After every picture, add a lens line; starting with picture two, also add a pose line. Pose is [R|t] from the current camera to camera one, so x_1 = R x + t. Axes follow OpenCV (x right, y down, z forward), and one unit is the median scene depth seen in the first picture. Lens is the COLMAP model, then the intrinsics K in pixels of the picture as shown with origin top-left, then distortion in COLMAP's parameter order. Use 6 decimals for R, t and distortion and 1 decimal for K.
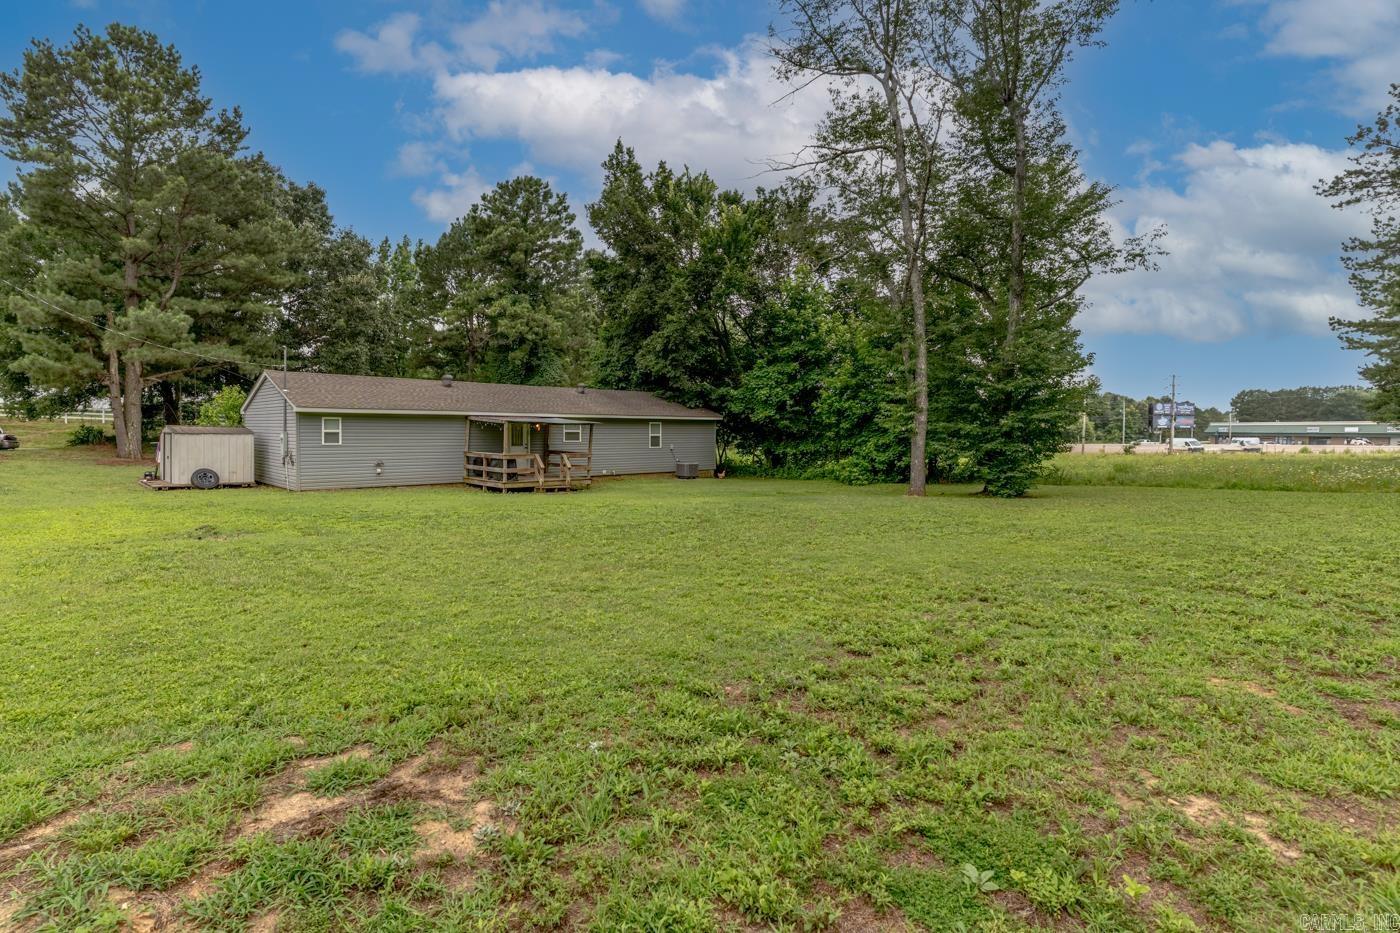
lens RADIAL K [[673.9, 0, 700.0], [0, 673.9, 466.5], [0, 0, 1]] dist [-0.000112, -0.000068]
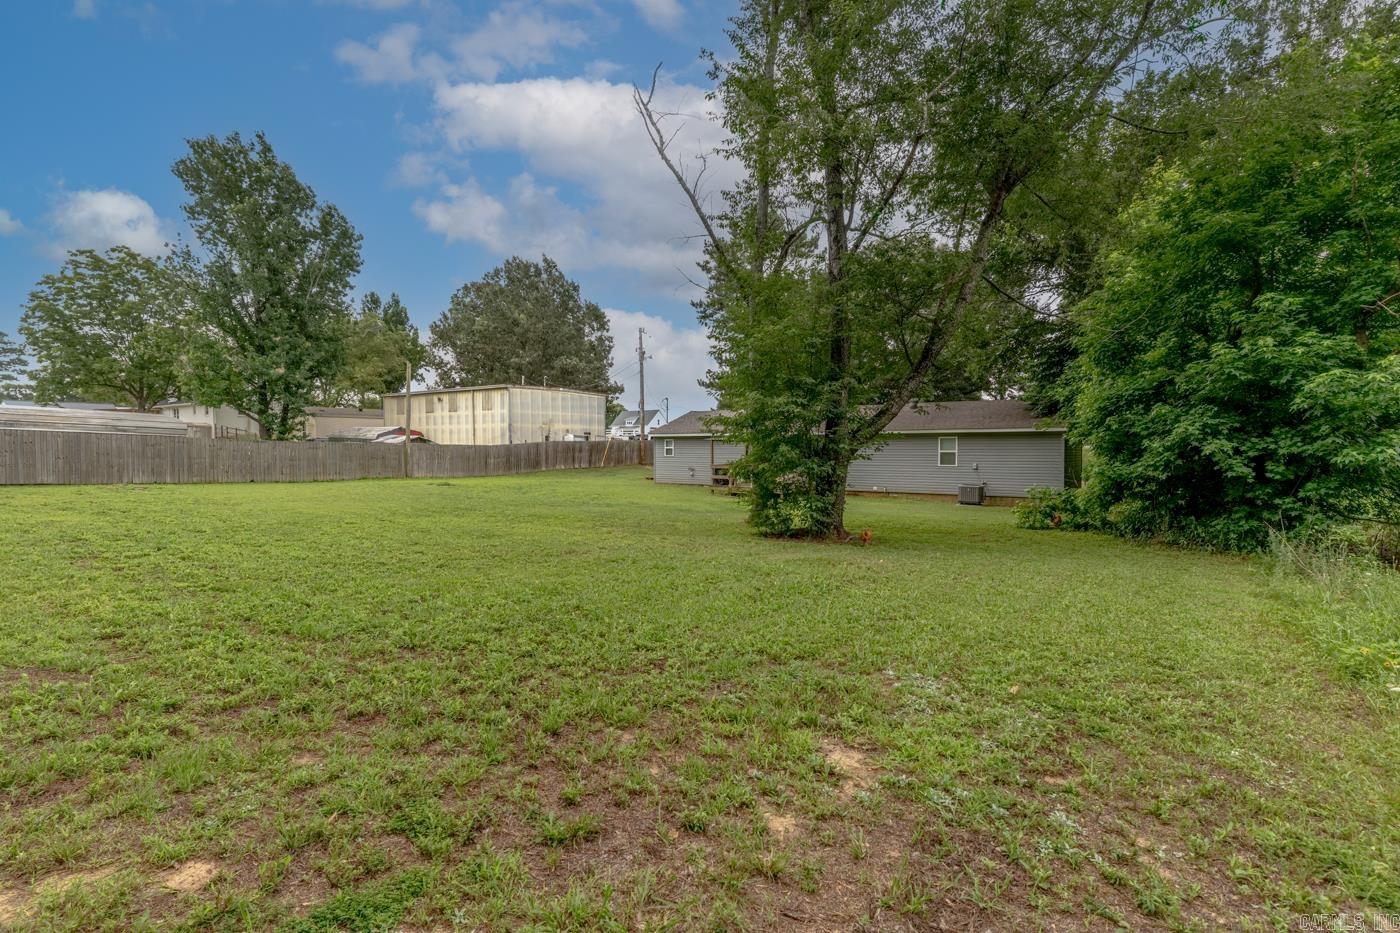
lens RADIAL K [[673.9, 0, 700.0], [0, 673.9, 466.5], [0, 0, 1]] dist [-0.000112, -0.000068]
pose [[0.171844, 0.019744, -0.984926, 0.706803], [-0.053901, 0.998490, 0.010611, -0.018522], [0.983648, 0.051266, 0.172649, 0.512173]]
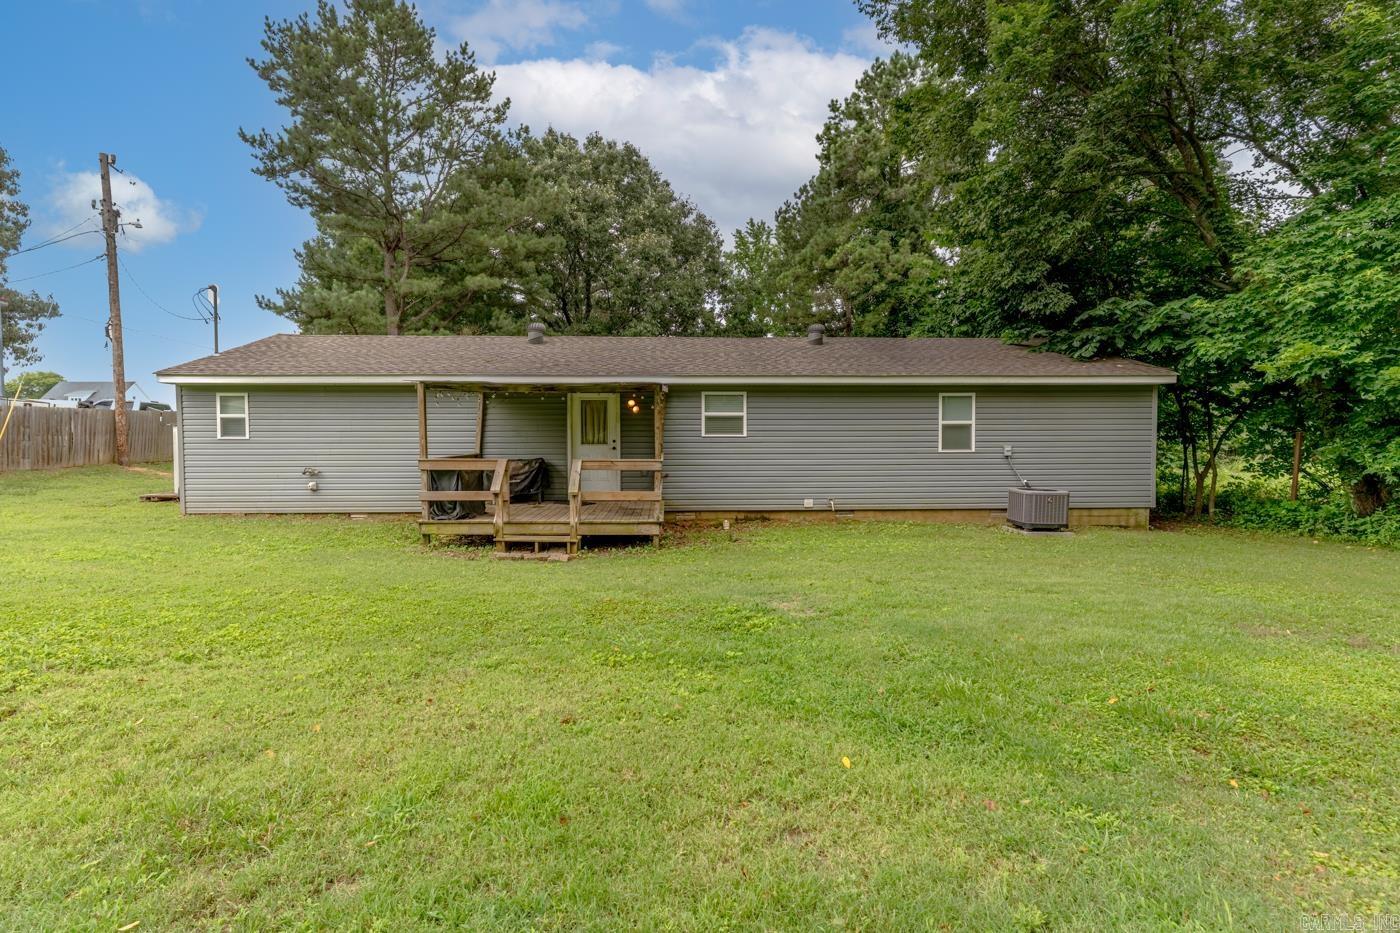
lens RADIAL K [[673.9, 0, 700.0], [0, 673.9, 466.5], [0, 0, 1]] dist [-0.000112, -0.000068]
pose [[0.727614, 0.018123, -0.685747, 0.105789], [-0.028723, 0.999579, -0.004059, -0.011479], [0.685385, 0.022650, 0.727828, 0.549655]]
